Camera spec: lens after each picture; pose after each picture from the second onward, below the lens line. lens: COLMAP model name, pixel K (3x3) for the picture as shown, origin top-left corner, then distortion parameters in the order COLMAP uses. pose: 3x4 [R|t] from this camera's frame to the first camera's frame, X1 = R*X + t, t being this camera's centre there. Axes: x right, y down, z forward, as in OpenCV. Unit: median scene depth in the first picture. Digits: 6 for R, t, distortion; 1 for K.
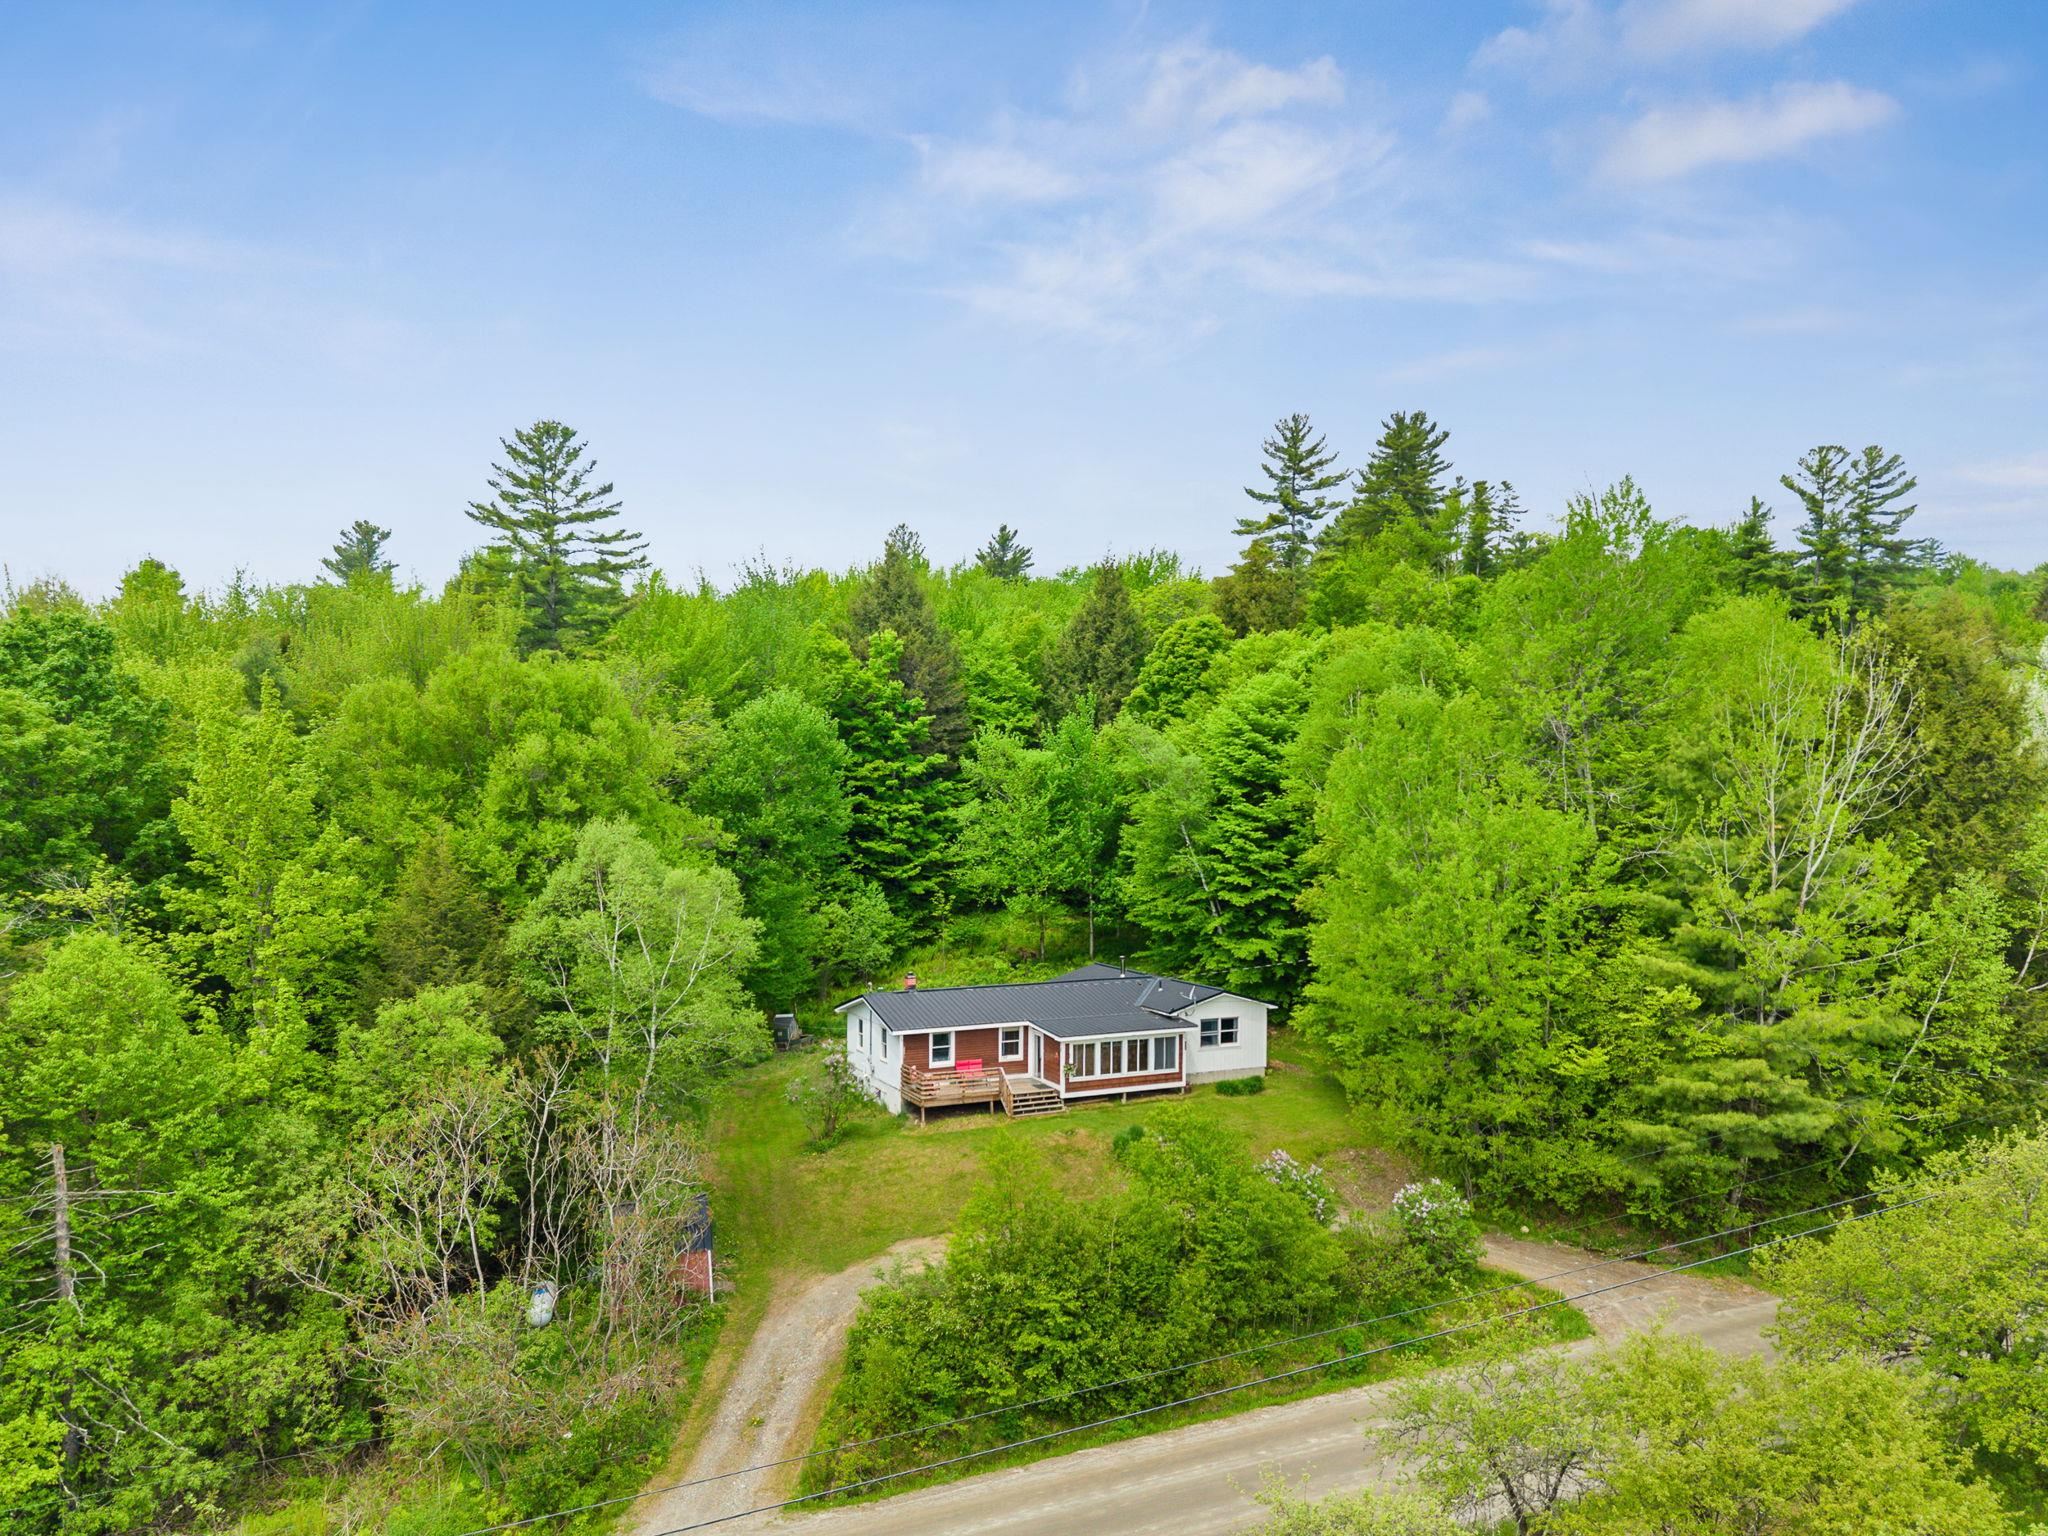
lens RADIAL K [[1414.5, 0, 1033.6], [0, 1414.5, 864.8], [0, 0, 1]] dist [0.008722, 0.002986]
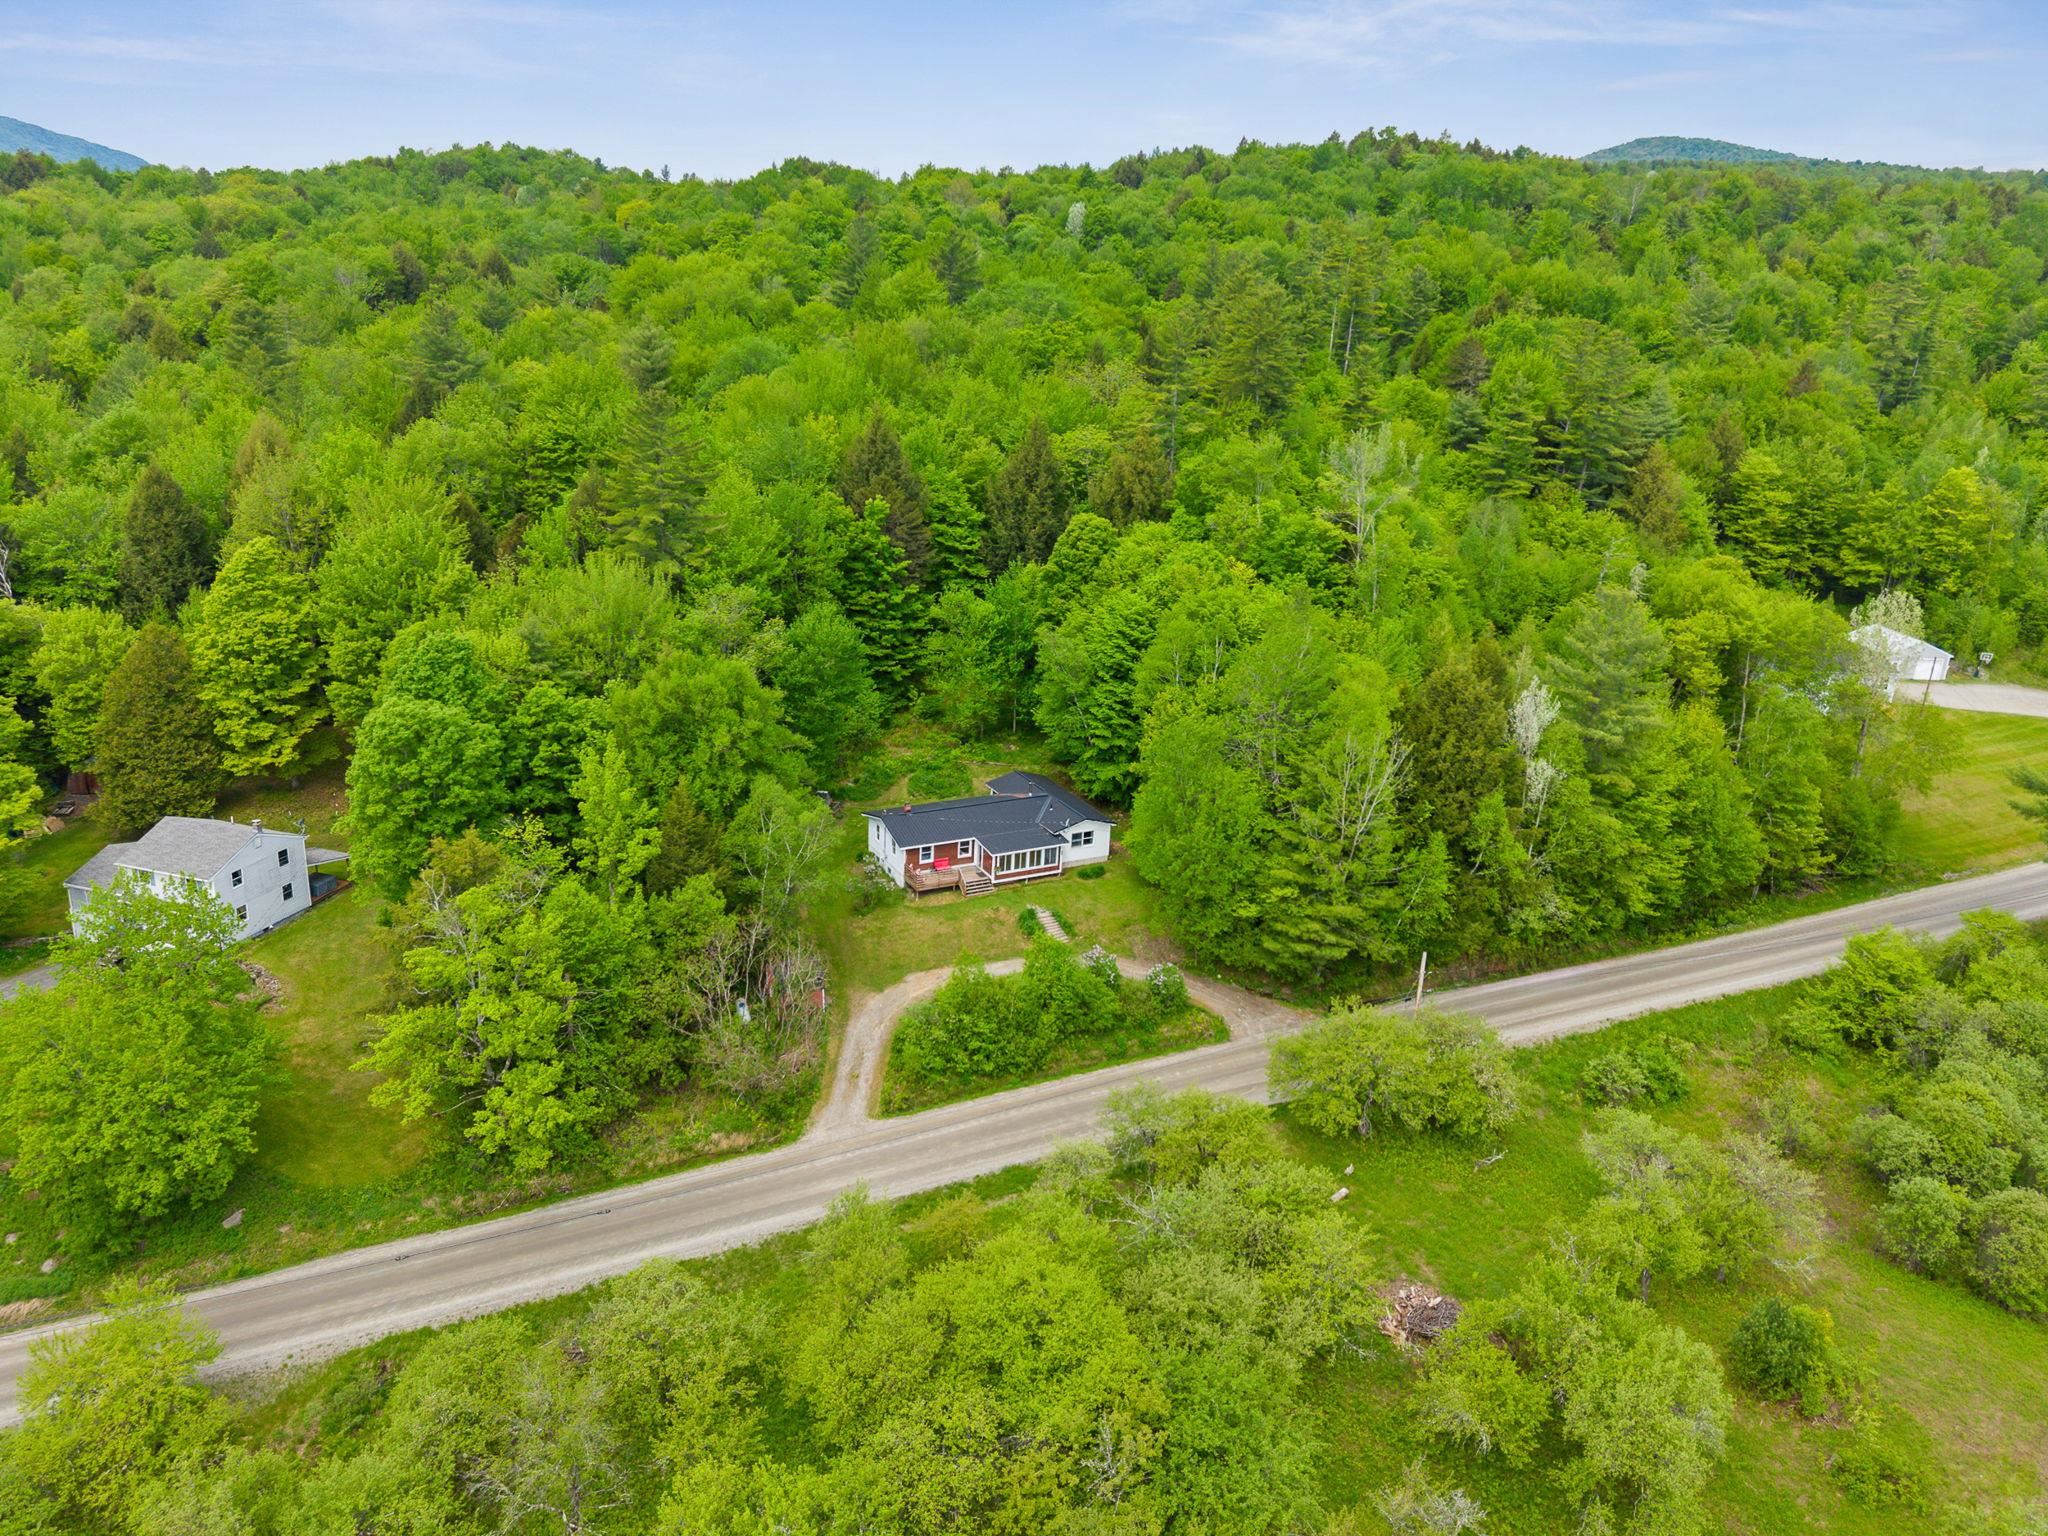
lens RADIAL K [[1414.8, 0, 1015.5], [0, 1414.8, 768.1], [0, 0, 1]] dist [0.083105, -0.116838]
pose [[0.998653, 0.028420, 0.043418, -0.042463], [-0.039429, 0.959535, 0.278815, -0.617402], [-0.033738, -0.280151, 0.959363, -0.903251]]
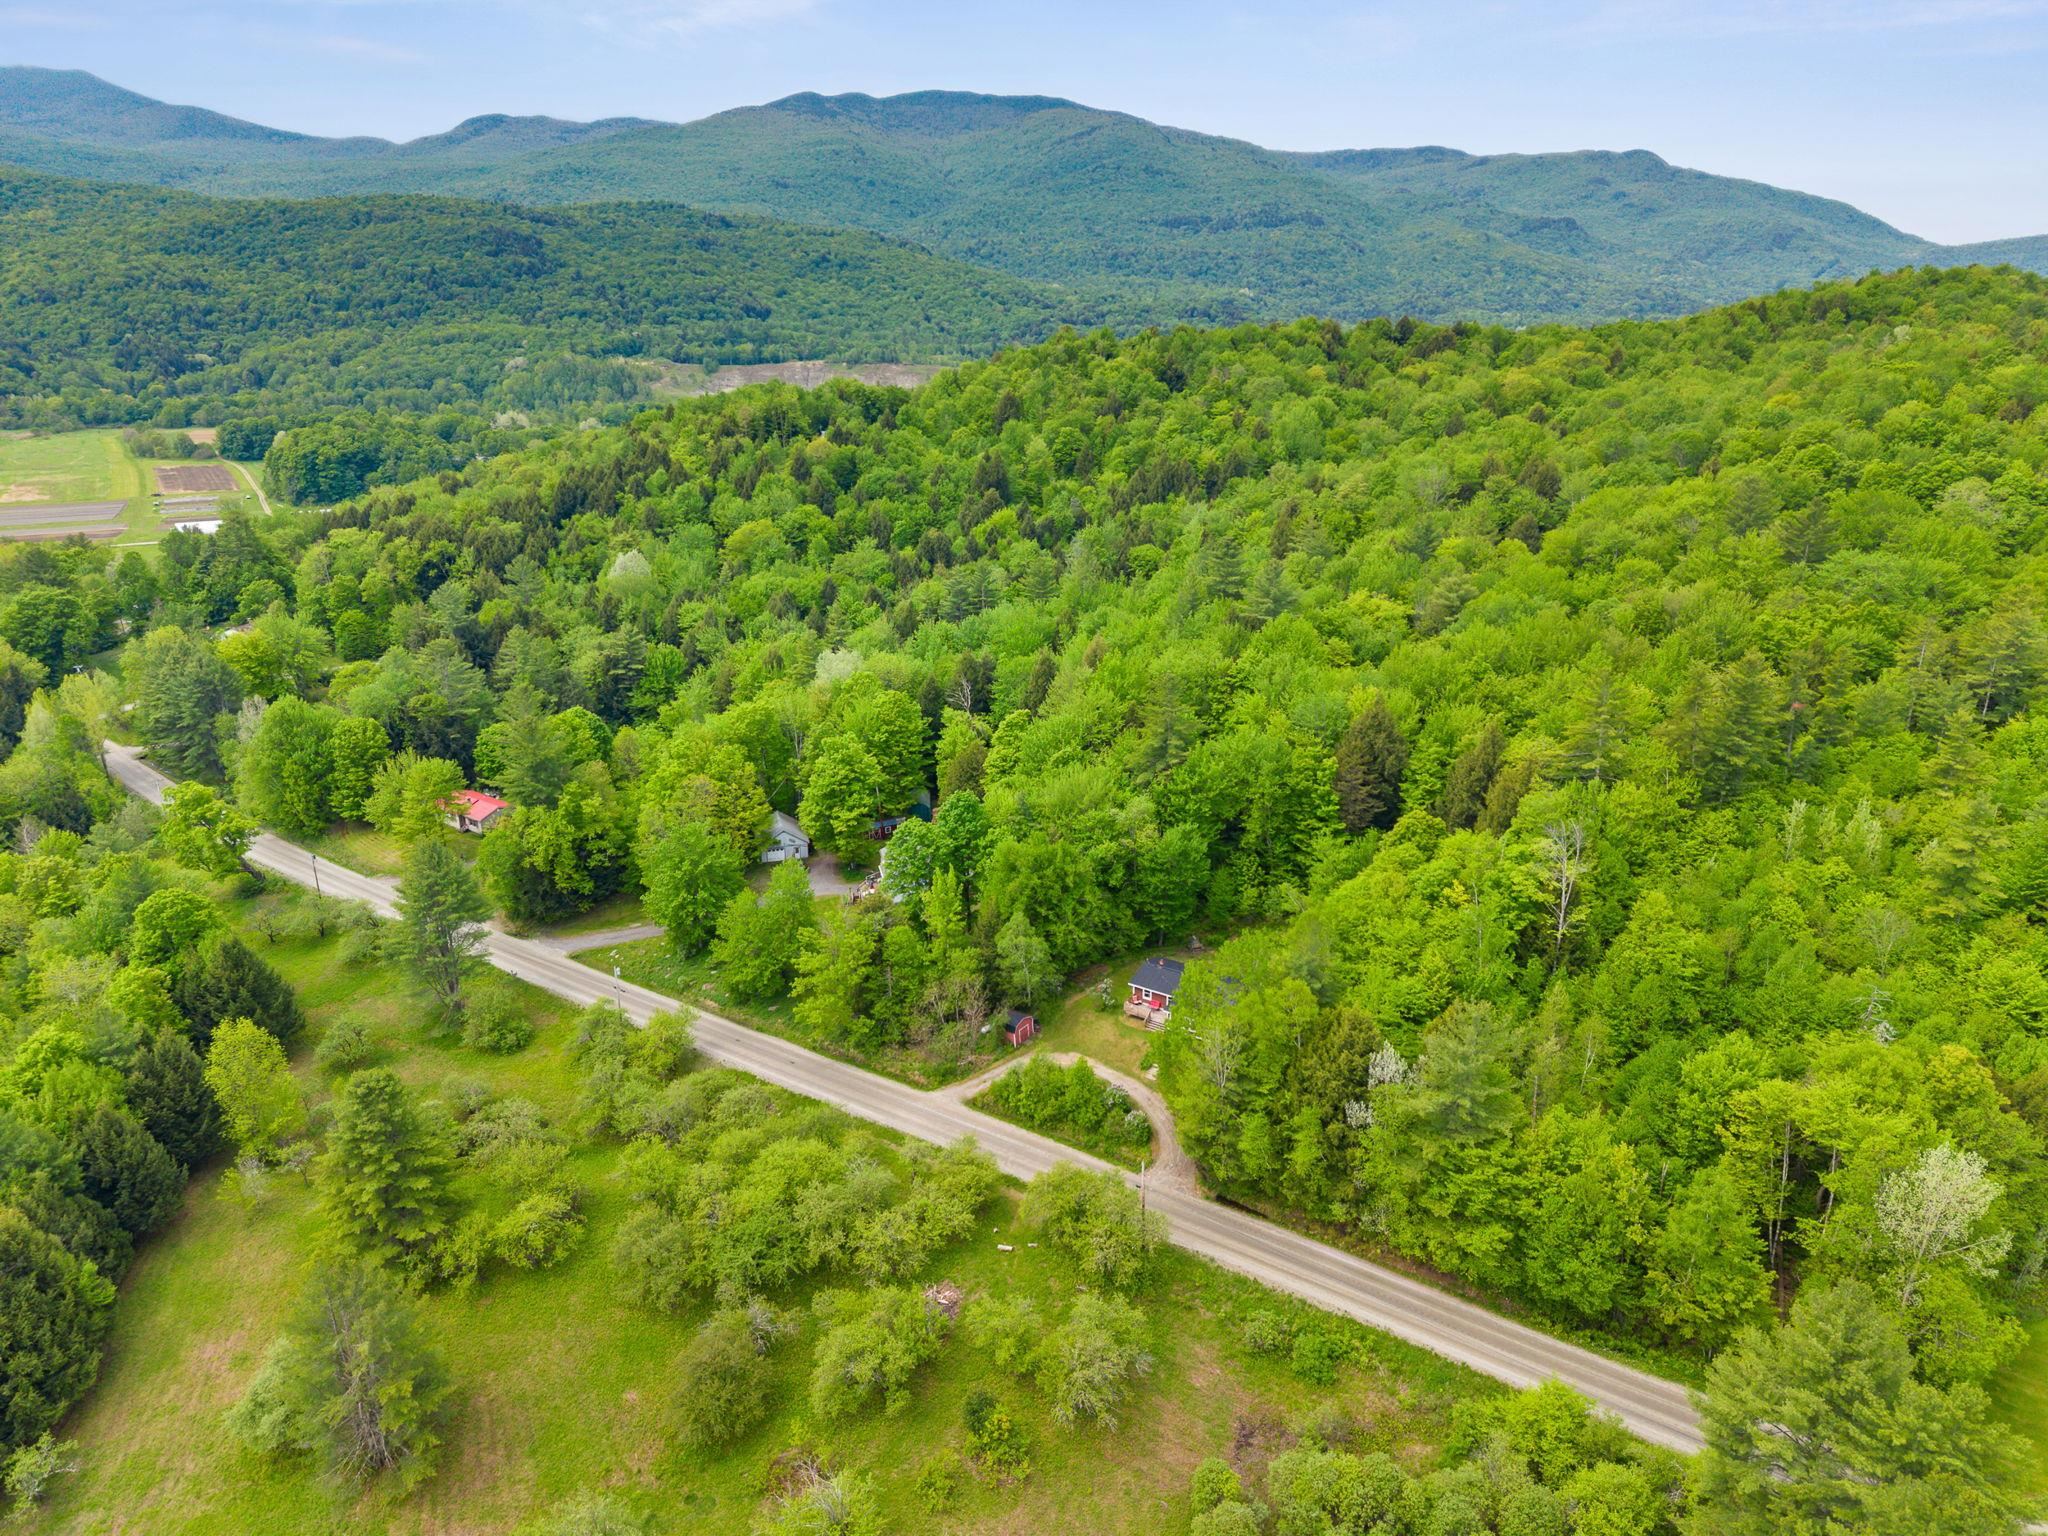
lens RADIAL K [[1306.8, 0, 1037.9], [0, 1306.8, 764.5], [0, 0, 1]] dist [0.024434, -0.019936]
pose [[0.556467, 0.280680, -0.782025, 2.245278], [-0.037709, 0.948775, 0.313695, -1.453788], [0.830014, -0.145071, 0.538546, -0.700498]]
